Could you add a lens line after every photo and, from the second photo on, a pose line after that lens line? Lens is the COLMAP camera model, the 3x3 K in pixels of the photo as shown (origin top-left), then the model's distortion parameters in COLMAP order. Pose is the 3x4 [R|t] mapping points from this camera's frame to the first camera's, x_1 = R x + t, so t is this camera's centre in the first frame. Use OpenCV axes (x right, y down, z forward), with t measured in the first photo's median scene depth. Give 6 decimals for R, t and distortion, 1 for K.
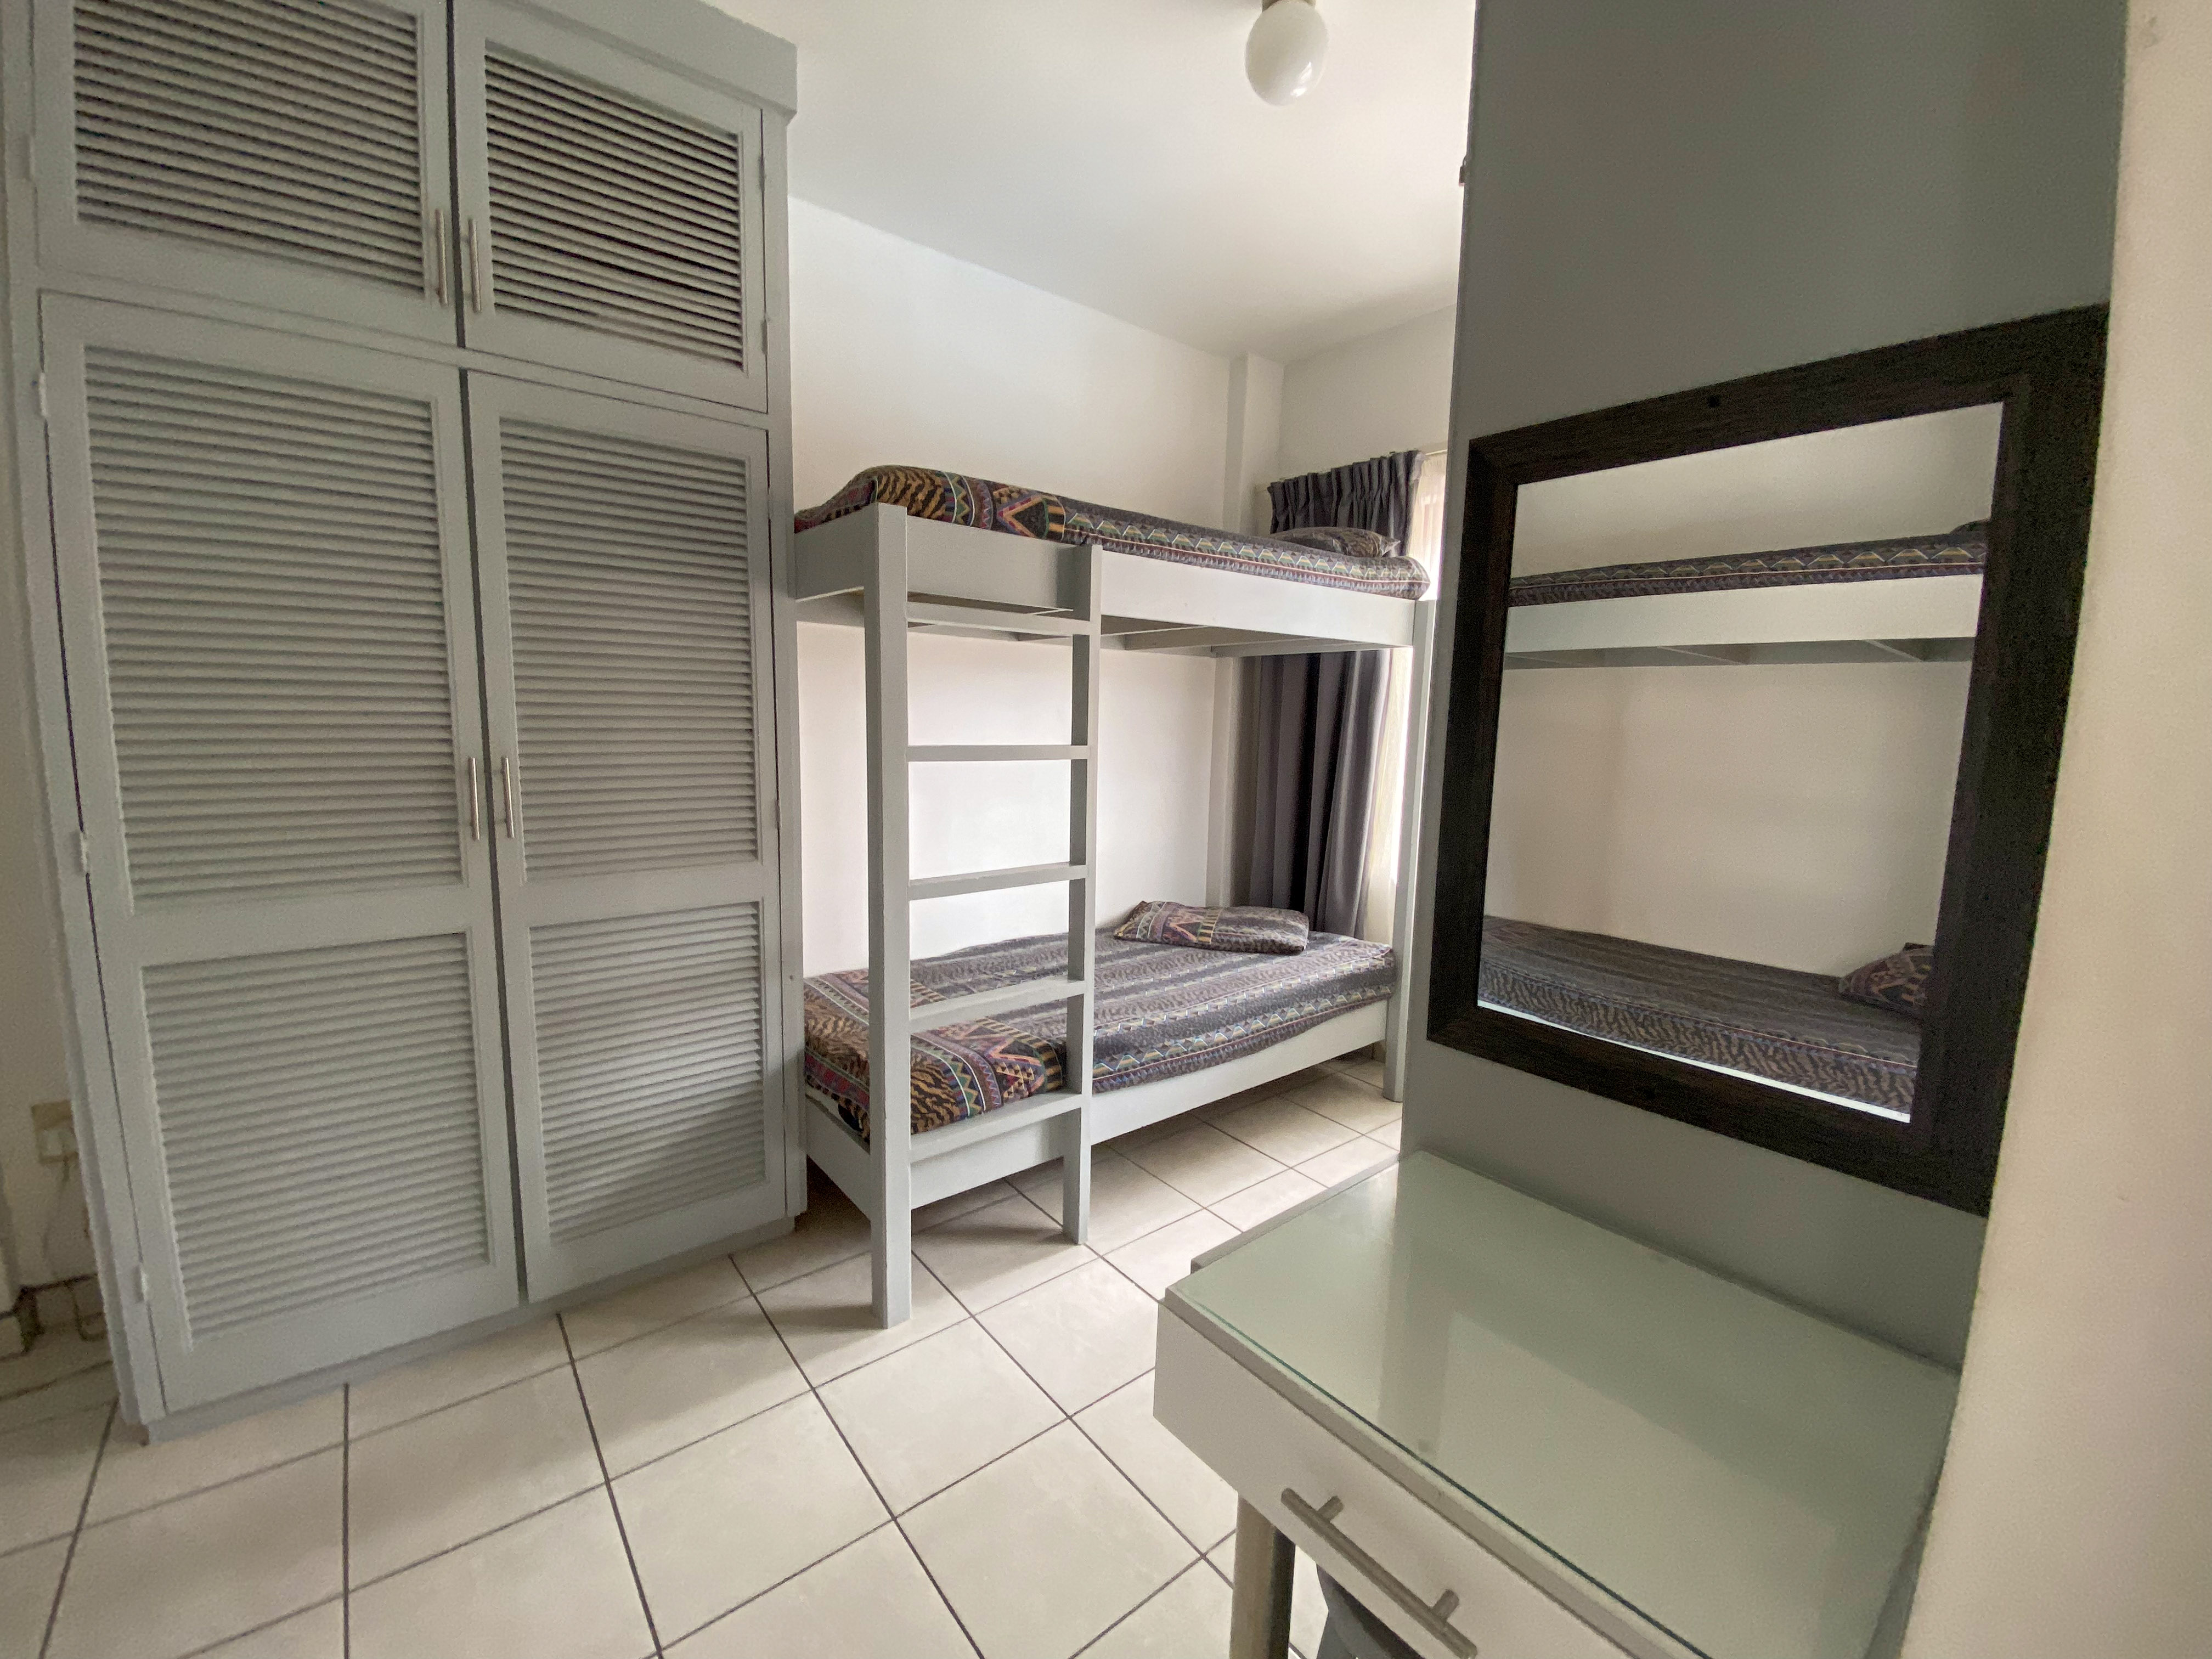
lens RADIAL K [[889.1, 0, 1102.6], [0, 889.1, 823.2], [0, 0, 1]] dist [0.022607, -0.019558]
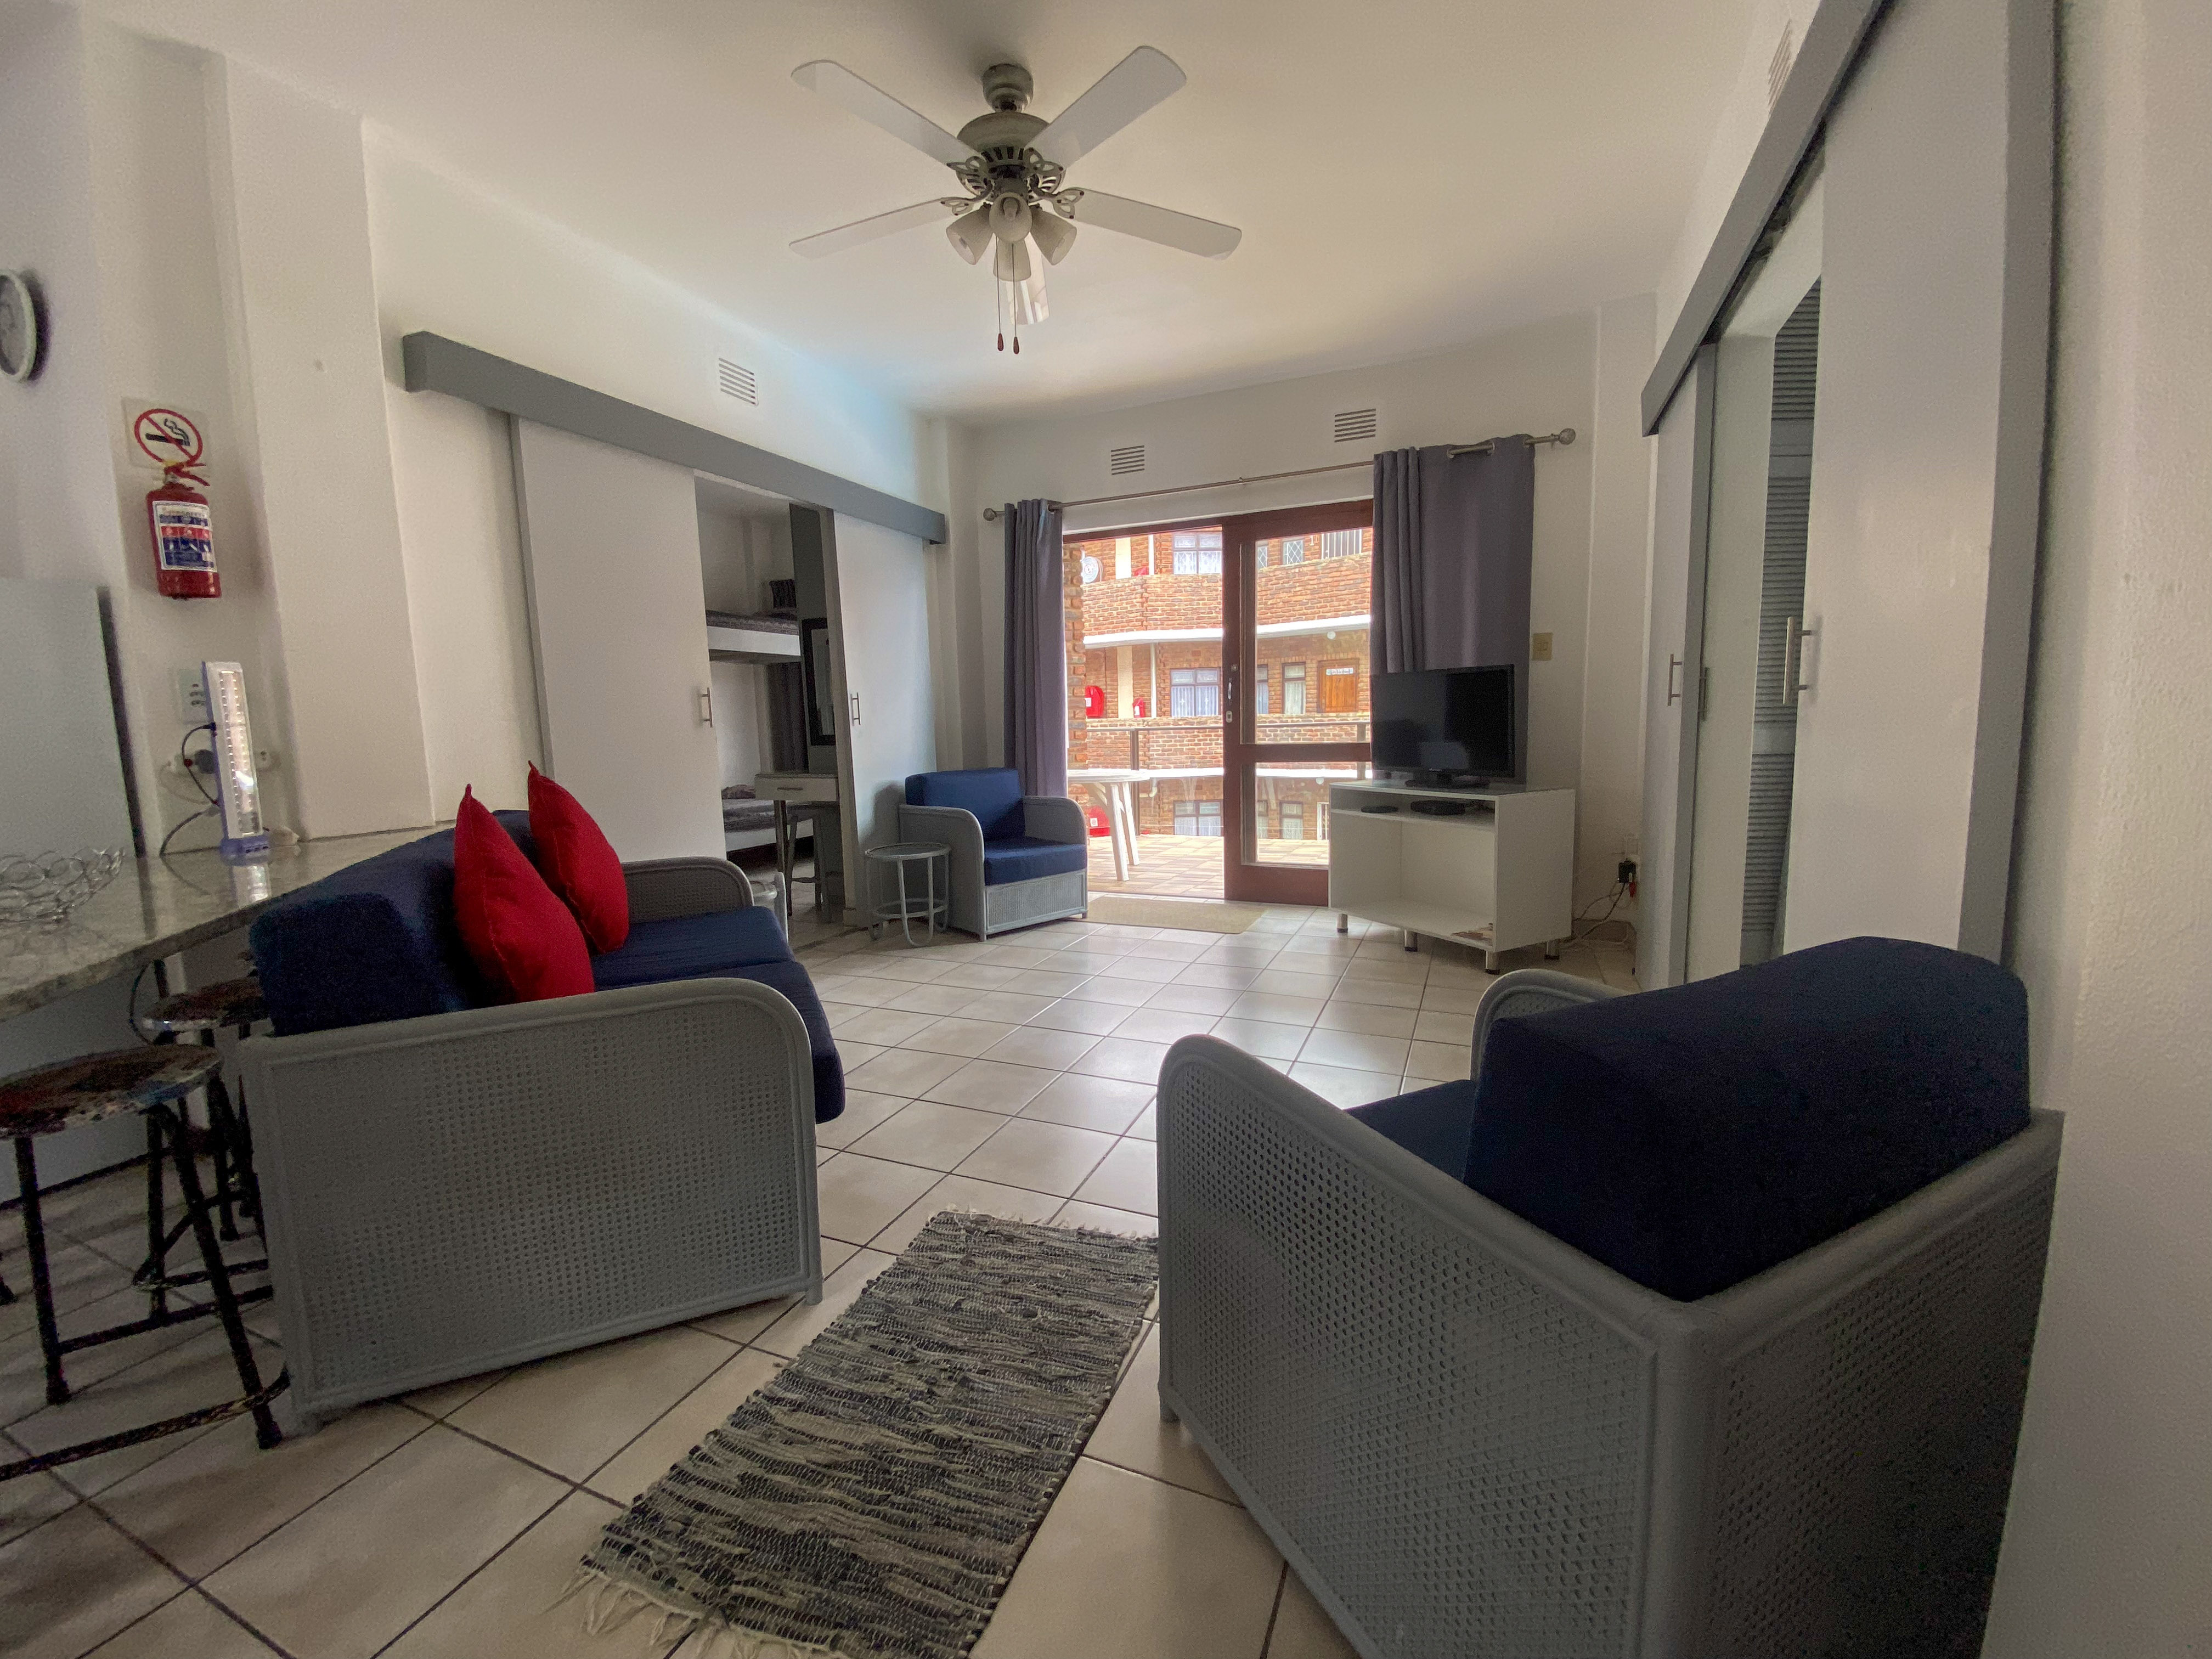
lens RADIAL K [[888.9, 0, 1099.1], [0, 888.9, 822.9], [0, 0, 1]] dist [0.025283, -0.020793]
pose [[0.883595, -0.106420, 0.455998, -0.497823], [0.107583, 0.993919, 0.023493, 0.743170], [-0.455725, 0.028299, 0.889671, -4.066948]]
